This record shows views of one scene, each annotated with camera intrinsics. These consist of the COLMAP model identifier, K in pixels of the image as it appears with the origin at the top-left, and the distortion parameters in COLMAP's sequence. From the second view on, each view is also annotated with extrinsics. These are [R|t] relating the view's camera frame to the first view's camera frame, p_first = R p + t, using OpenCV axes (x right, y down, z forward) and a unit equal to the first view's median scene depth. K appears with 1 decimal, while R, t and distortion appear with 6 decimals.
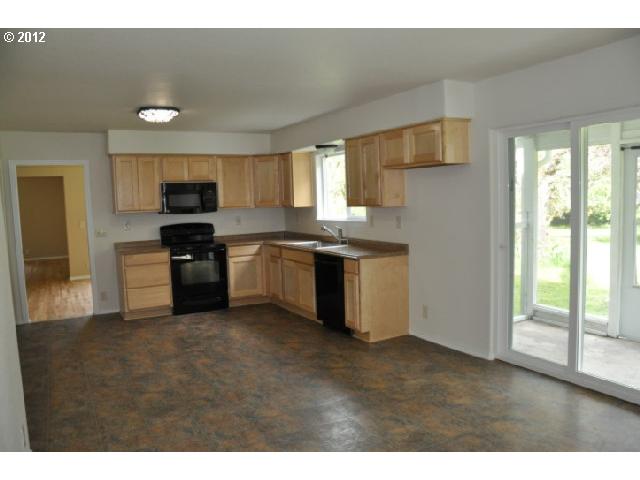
lens RADIAL K [[501.8, 0, 320.0], [0, 501.8, 240.0], [0, 0, 1]] dist [-0.161687, 0.134950]
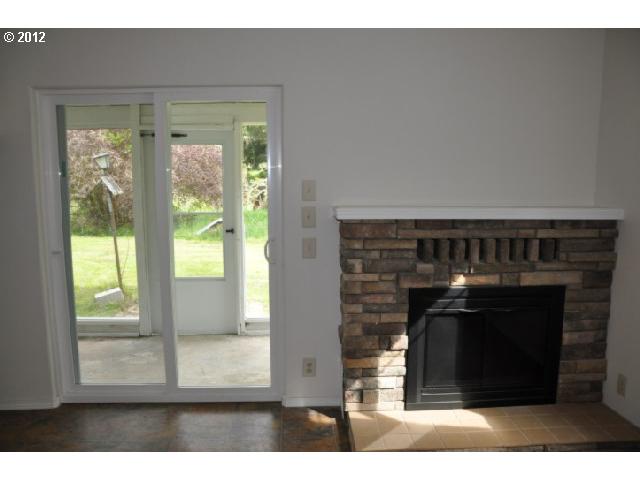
lens RADIAL K [[501.8, 0, 320.0], [0, 501.8, 240.0], [0, 0, 1]] dist [-0.161687, 0.134950]
pose [[0.438172, -0.079366, 0.895381, -0.063525], [0.066967, 0.996209, 0.055532, -0.011697], [-0.896393, 0.035628, 0.441825, 0.200497]]
